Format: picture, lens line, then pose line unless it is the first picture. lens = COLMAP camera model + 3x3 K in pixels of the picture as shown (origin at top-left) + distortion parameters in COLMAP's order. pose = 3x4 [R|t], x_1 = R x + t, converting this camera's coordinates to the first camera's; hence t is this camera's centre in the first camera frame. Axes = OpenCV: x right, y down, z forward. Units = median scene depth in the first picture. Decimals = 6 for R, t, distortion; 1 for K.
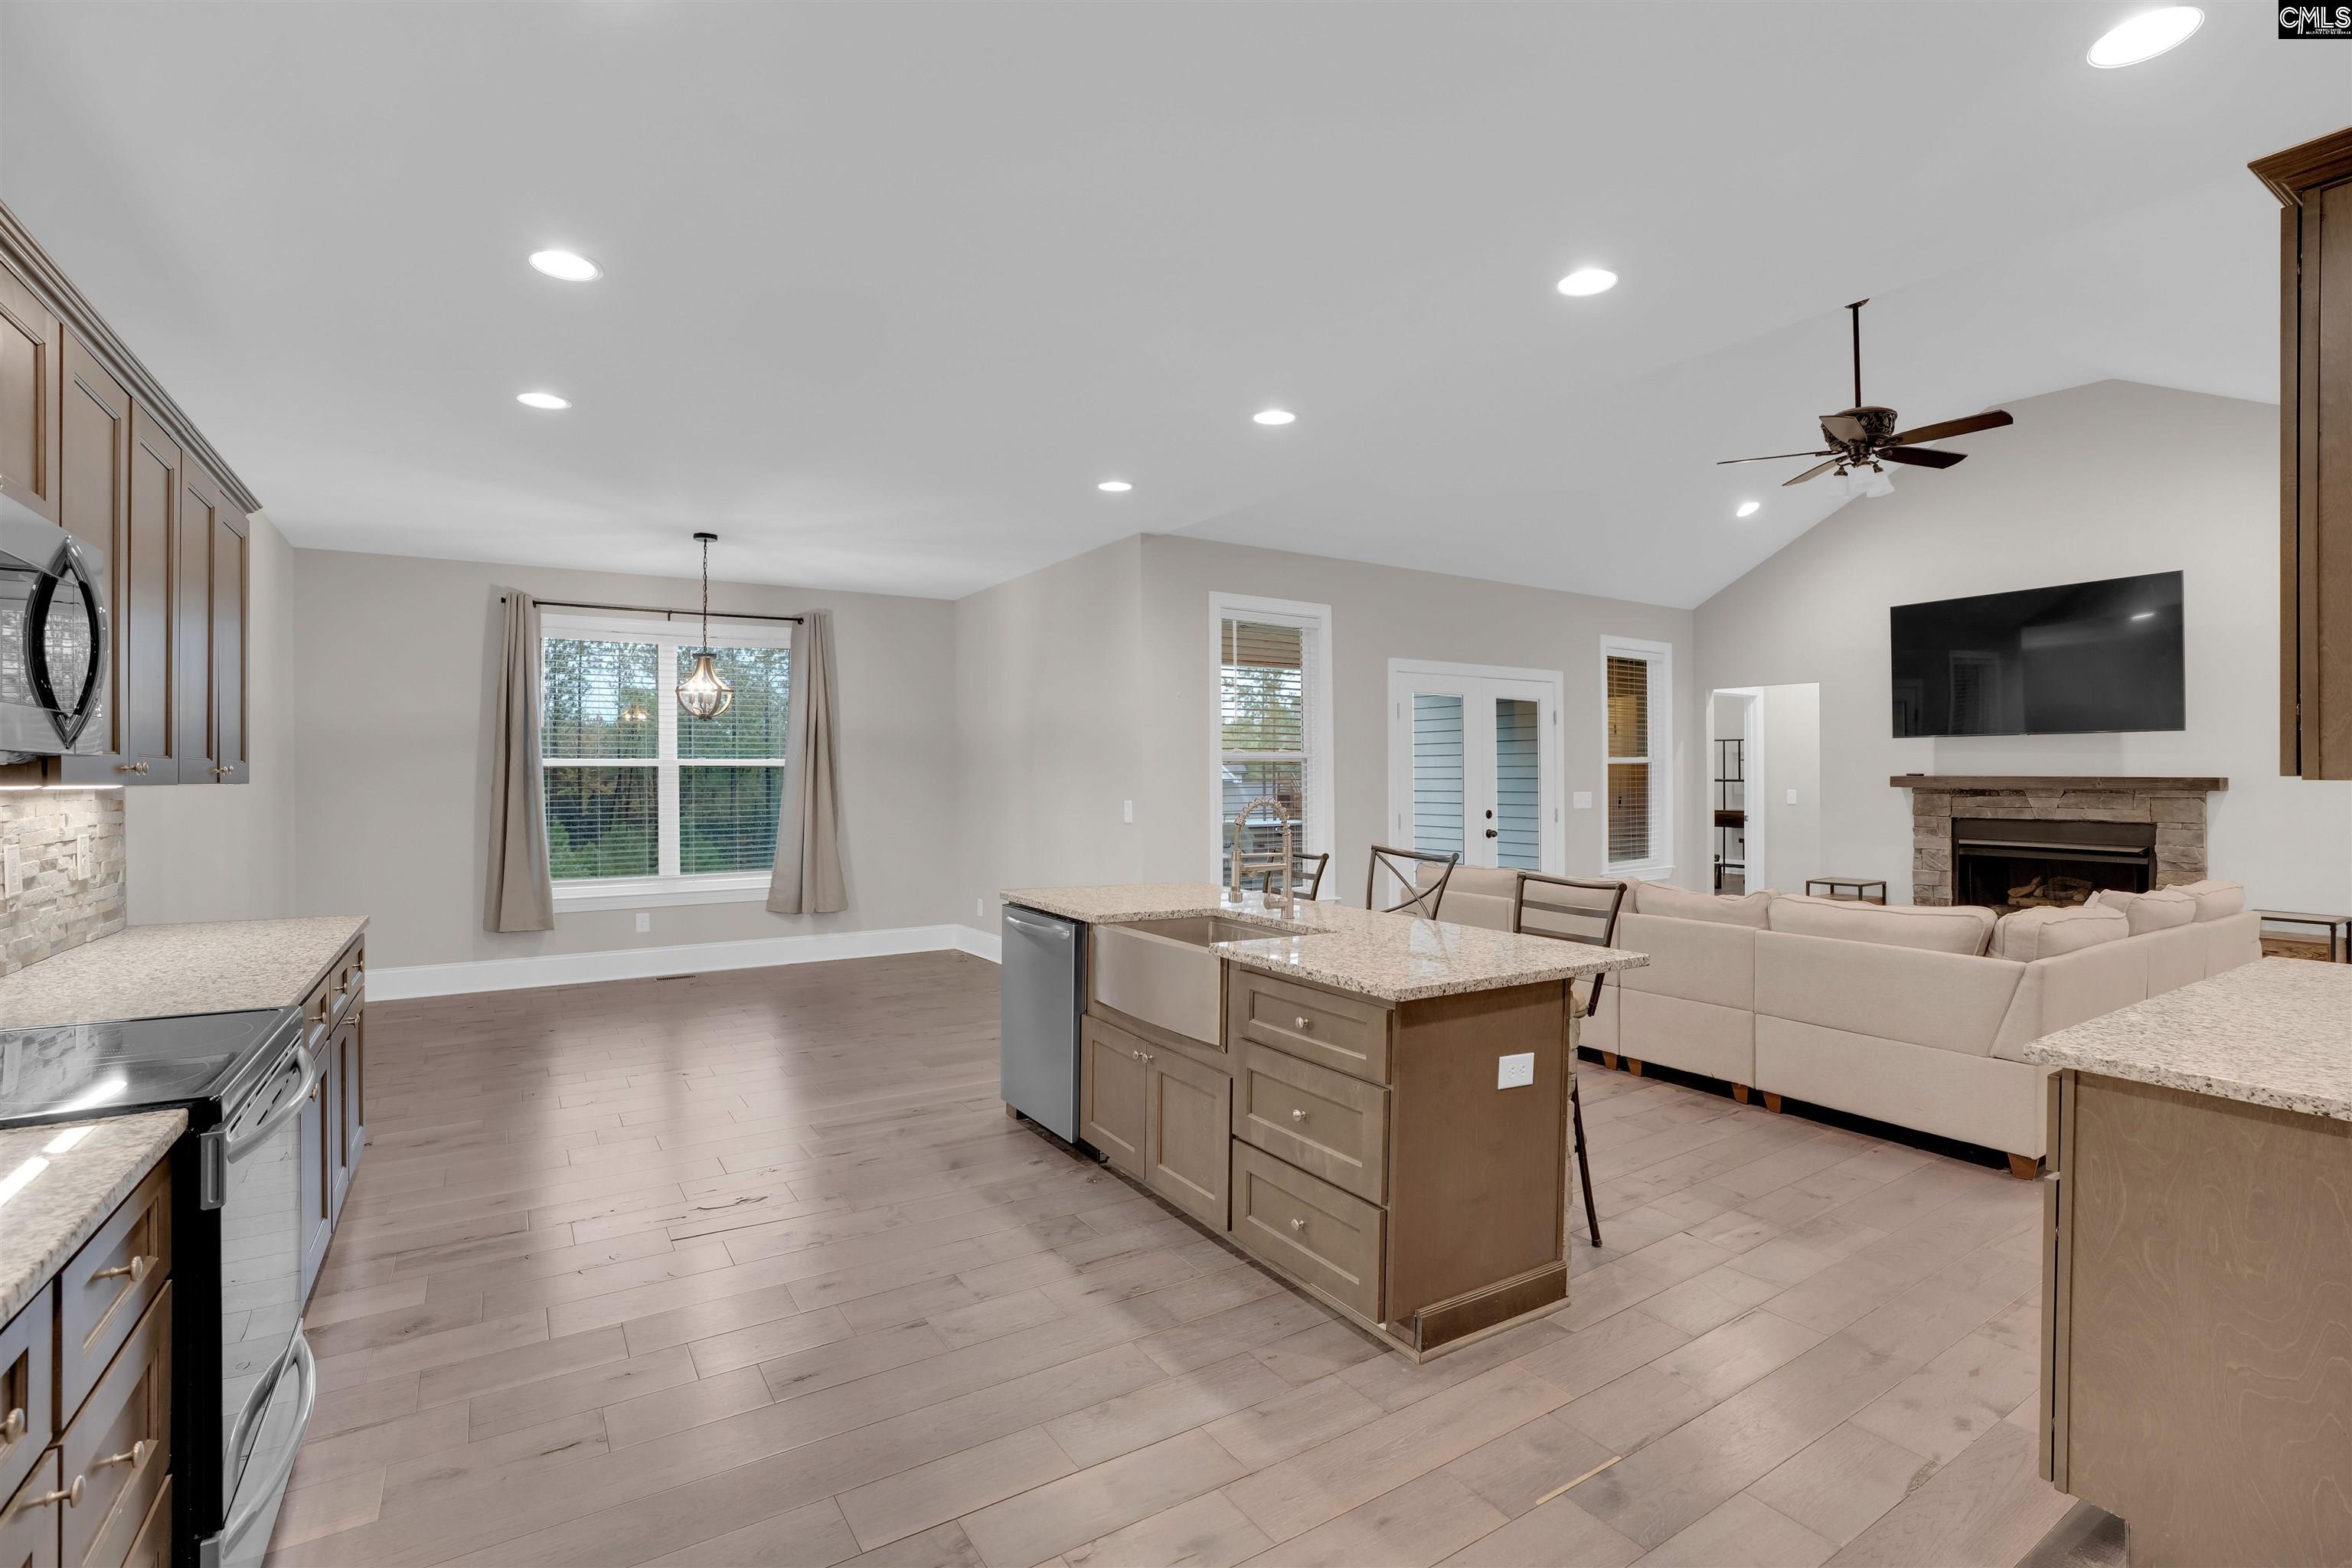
lens RADIAL K [[1097.7, 0, 1181.3], [0, 1097.7, 773.0], [0, 0, 1]] dist [-0.063530, 0.024071]
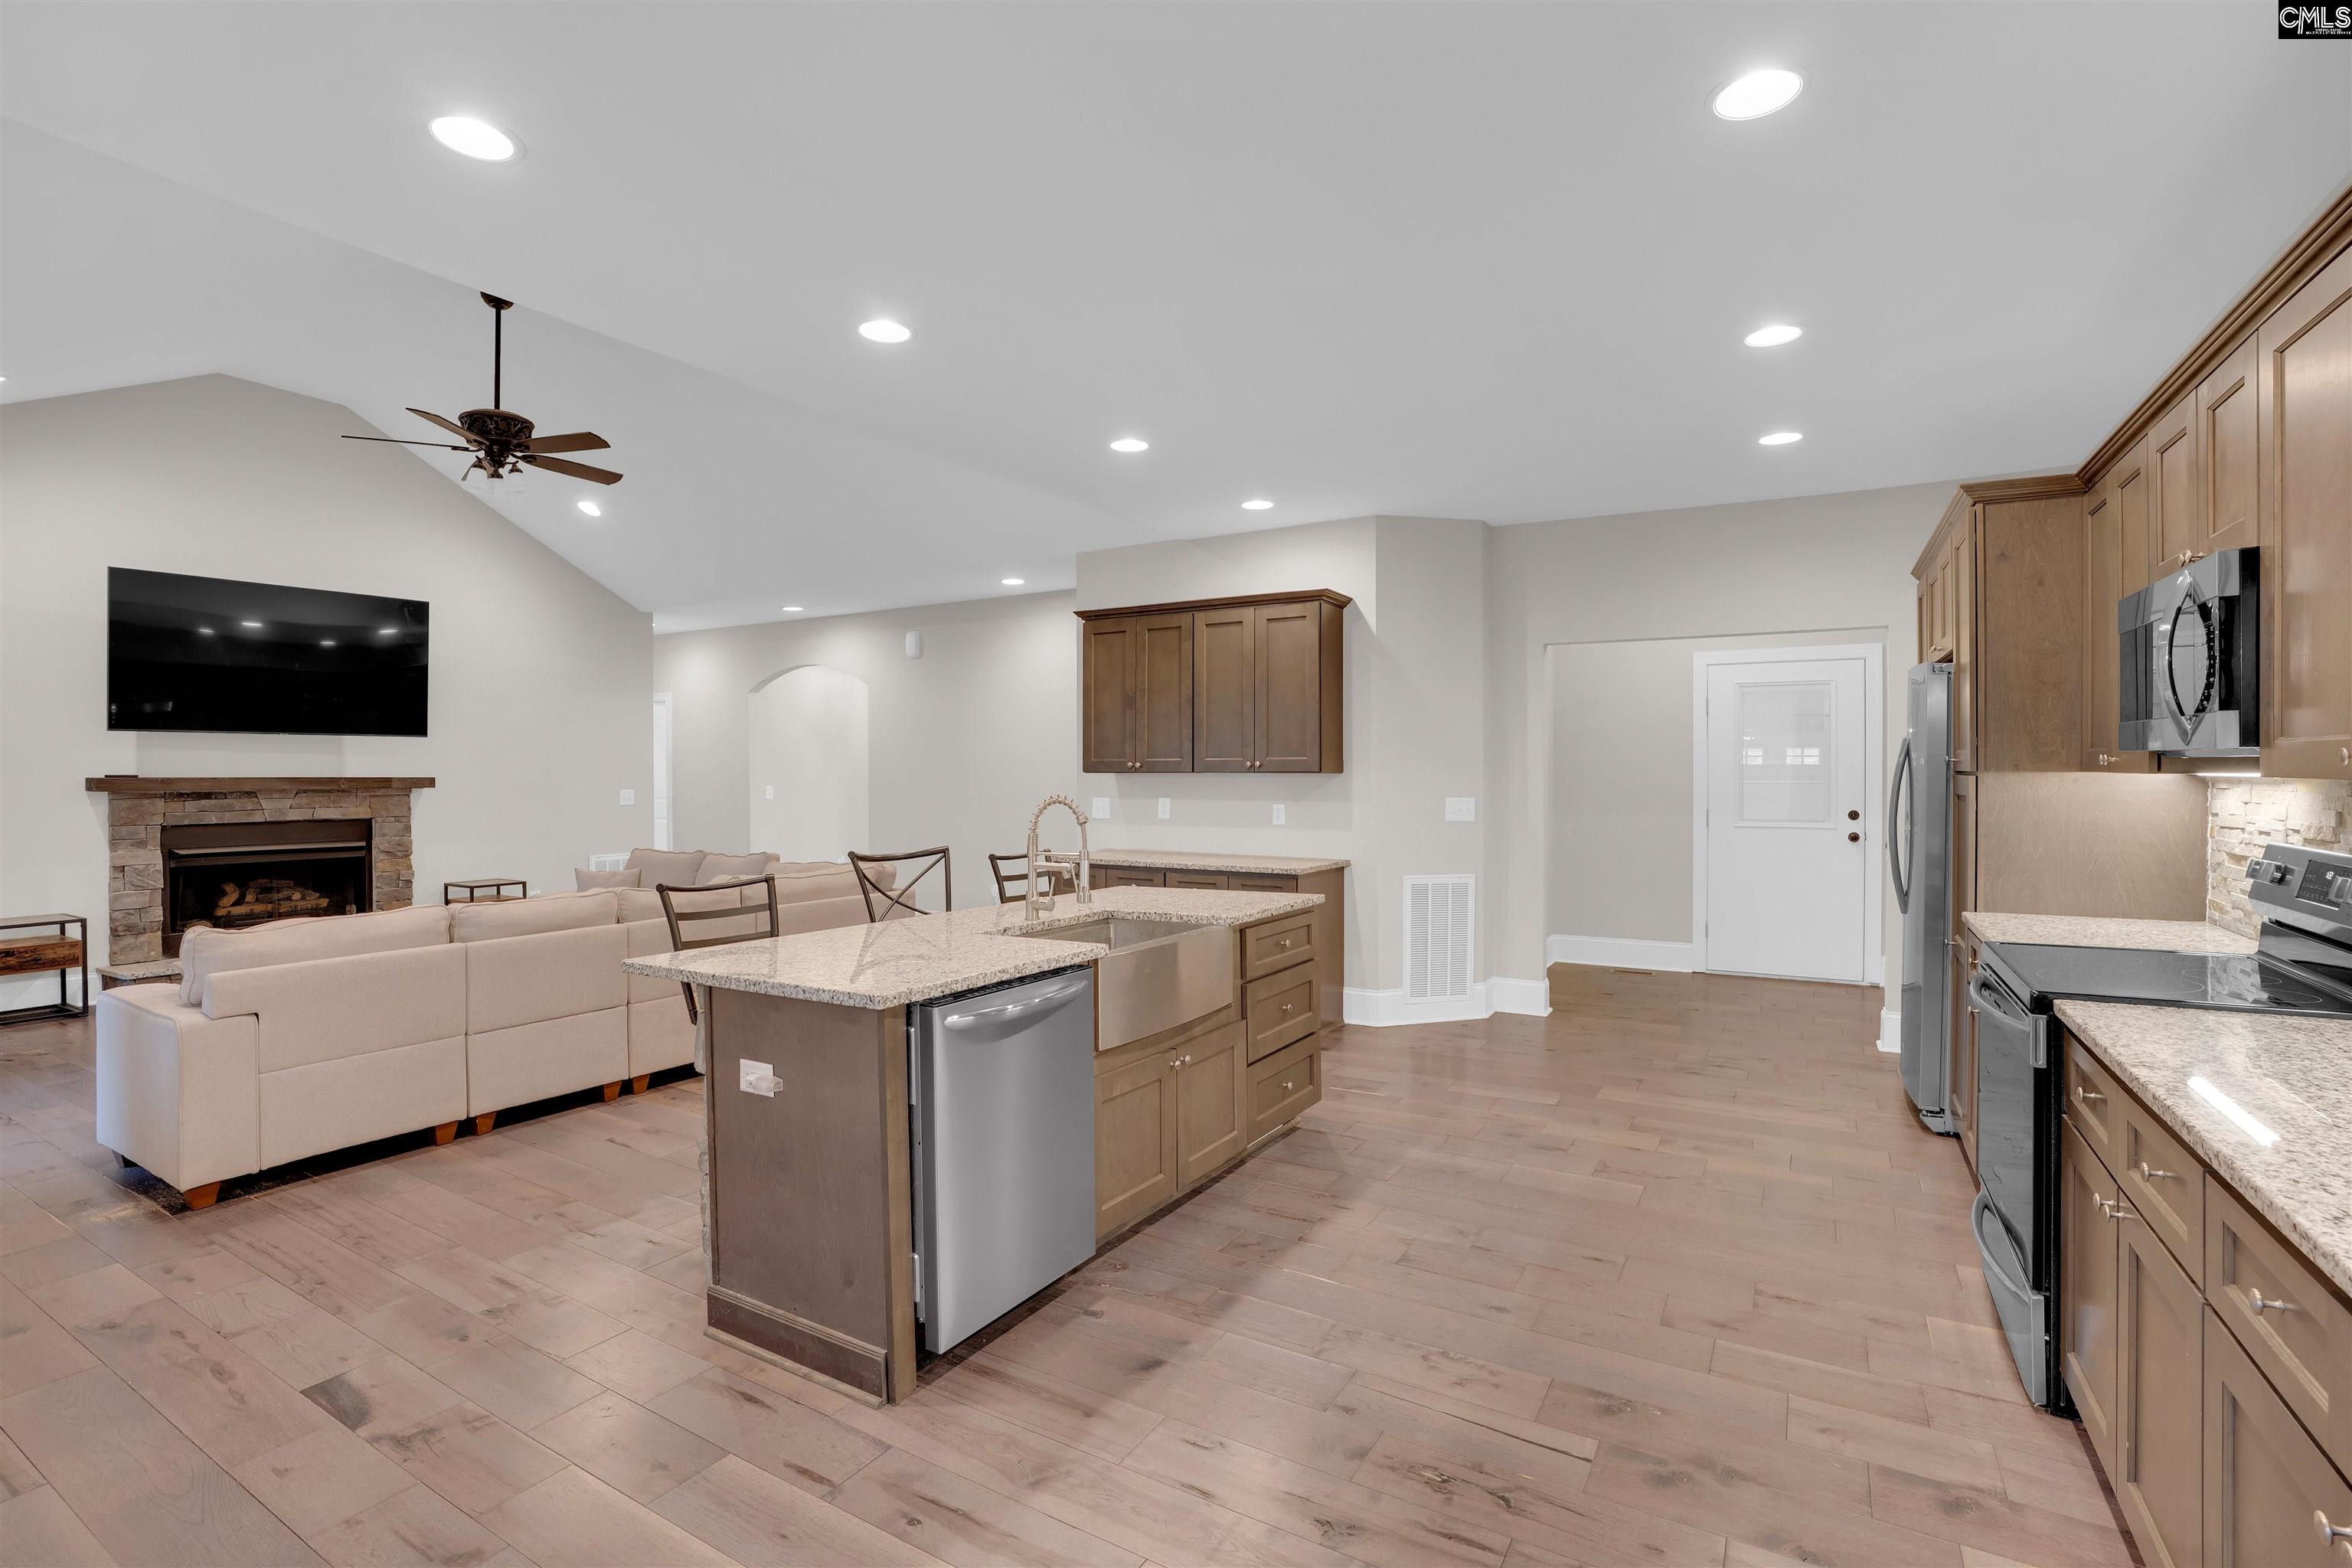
lens RADIAL K [[1097.7, 0, 1176.1], [0, 1097.7, 774.9], [0, 0, 1]] dist [-0.063530, 0.024071]
pose [[-0.451100, -0.000216, 0.892474, -0.419104], [0.003012, 0.999994, 0.001764, 0.001909], [-0.892469, 0.003483, -0.451096, 0.673166]]
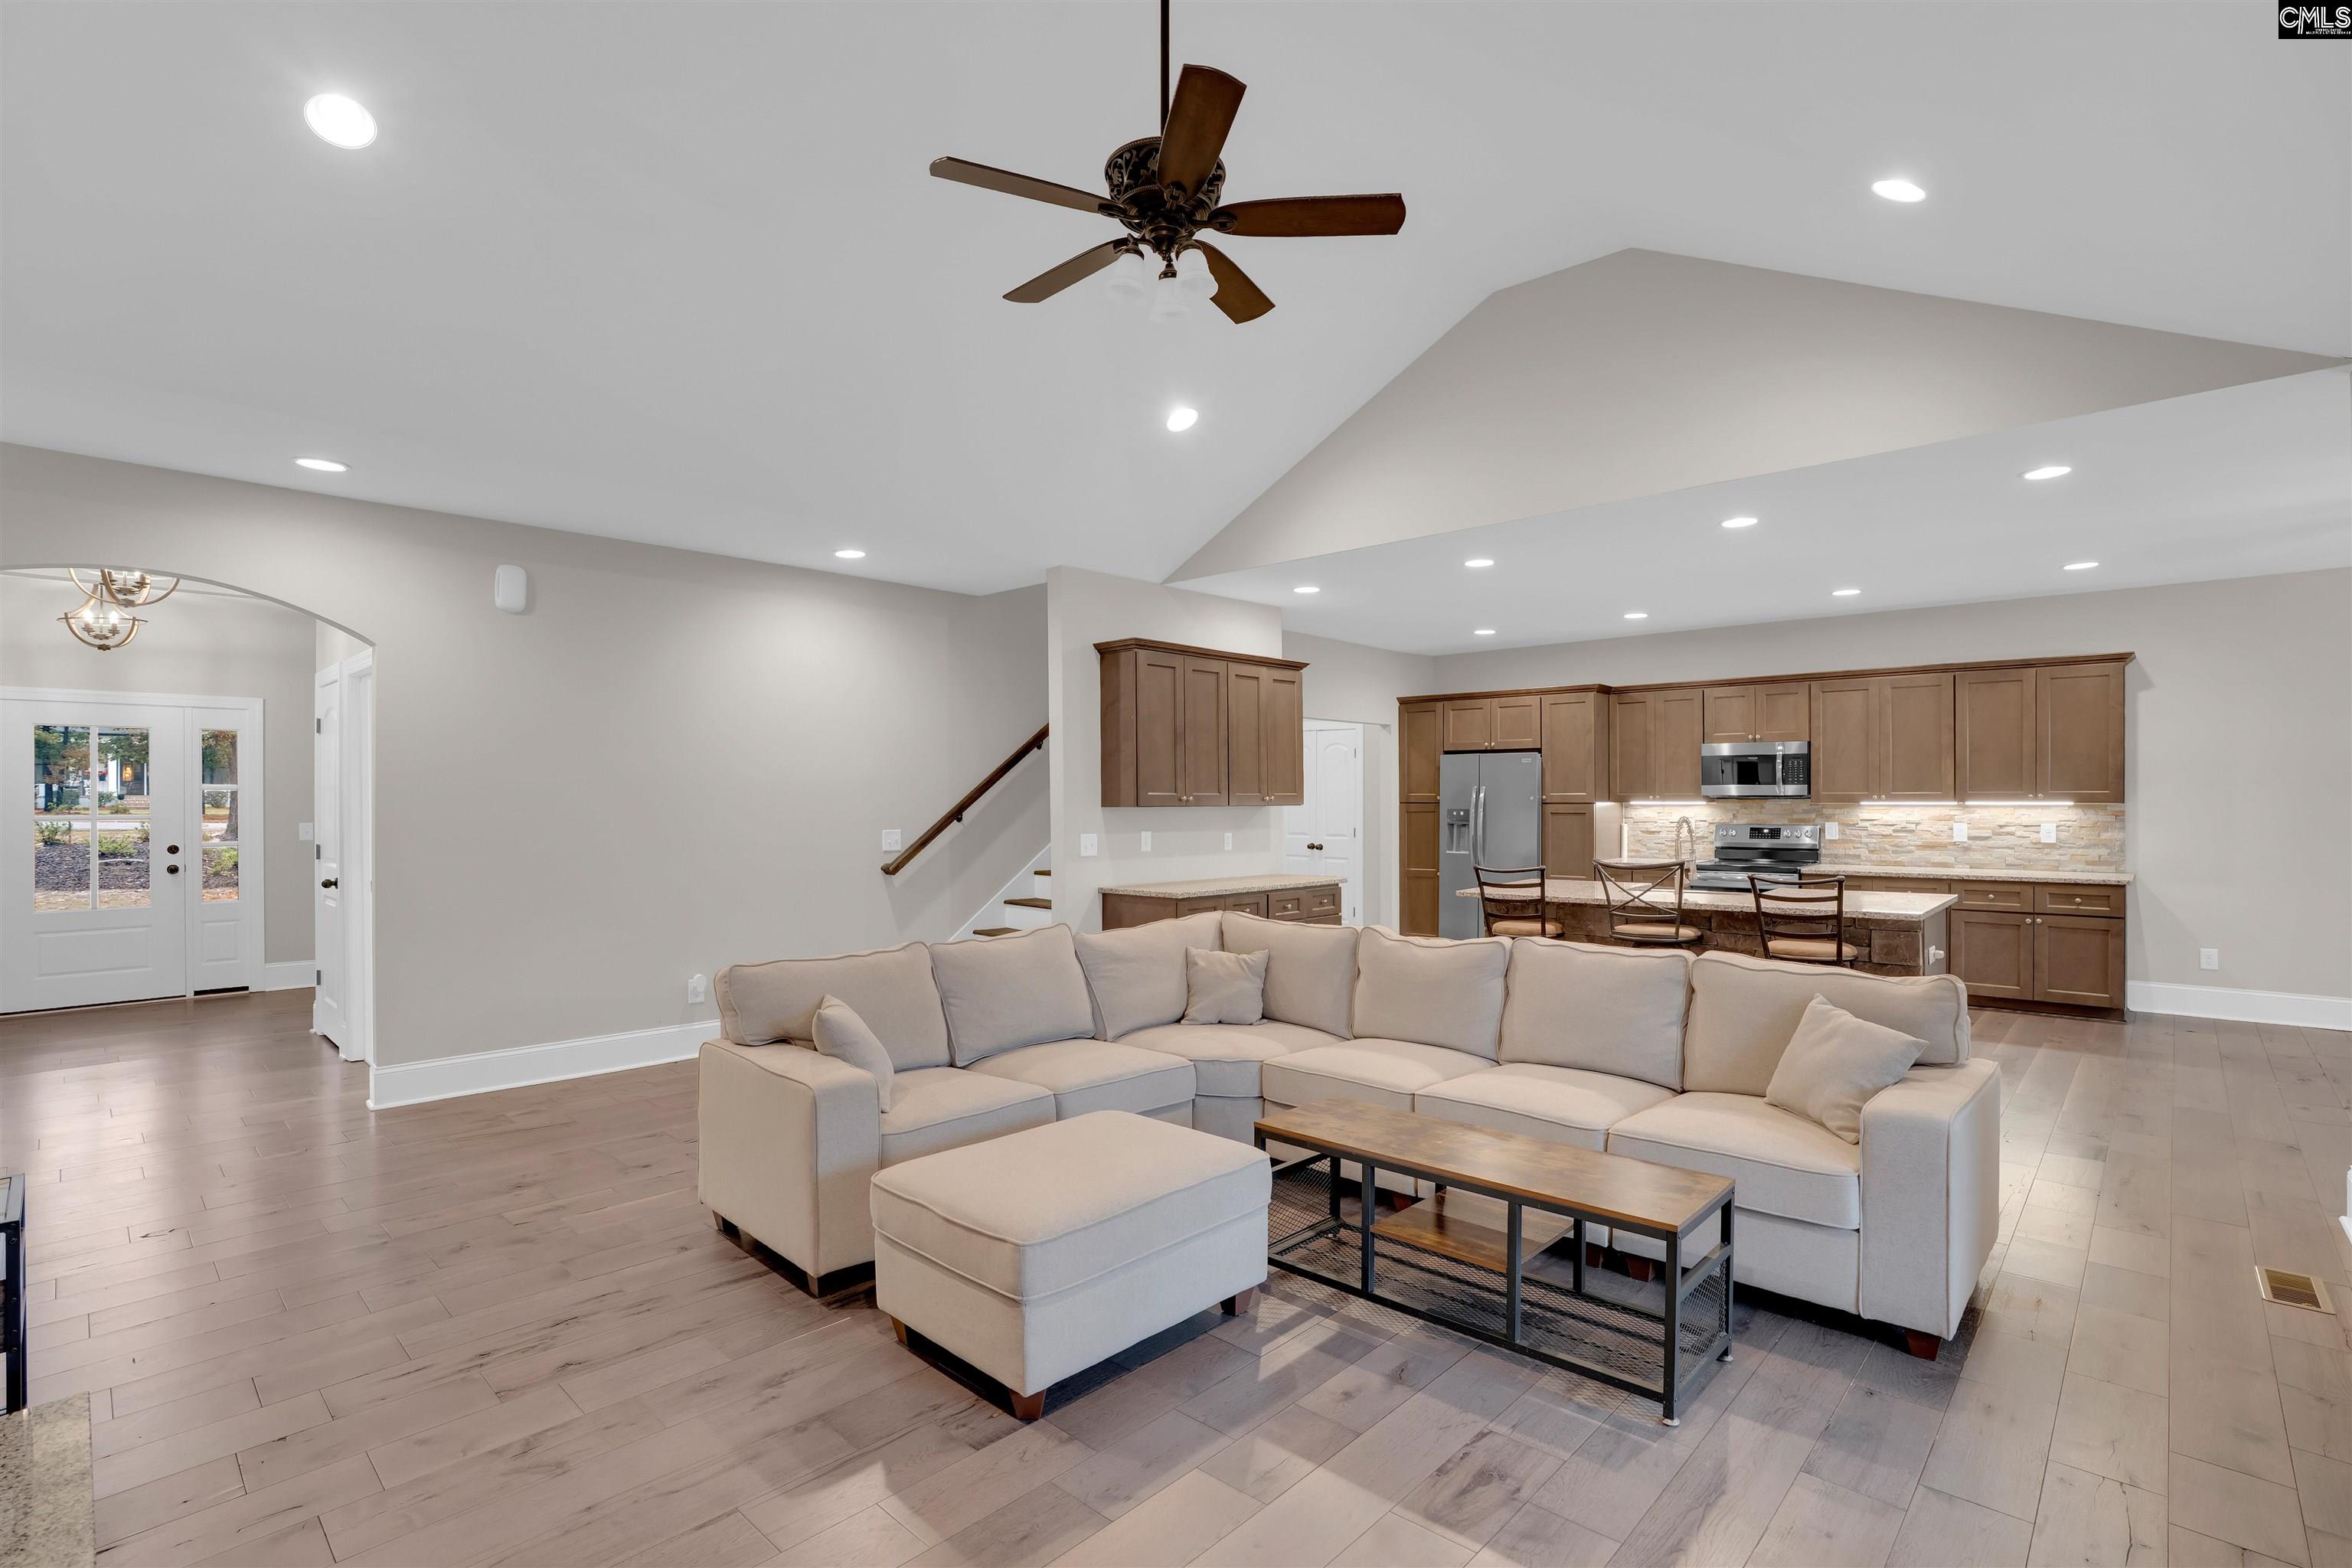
lens RADIAL K [[1097.7, 0, 1211.0], [0, 1097.7, 803.2], [0, 0, 1]] dist [-0.063530, 0.024071]
pose [[-0.965147, 0.008172, -0.261582, 0.577034], [0.008036, 0.999966, 0.001590, -0.002301], [0.261586, -0.000567, -0.965180, 1.177303]]
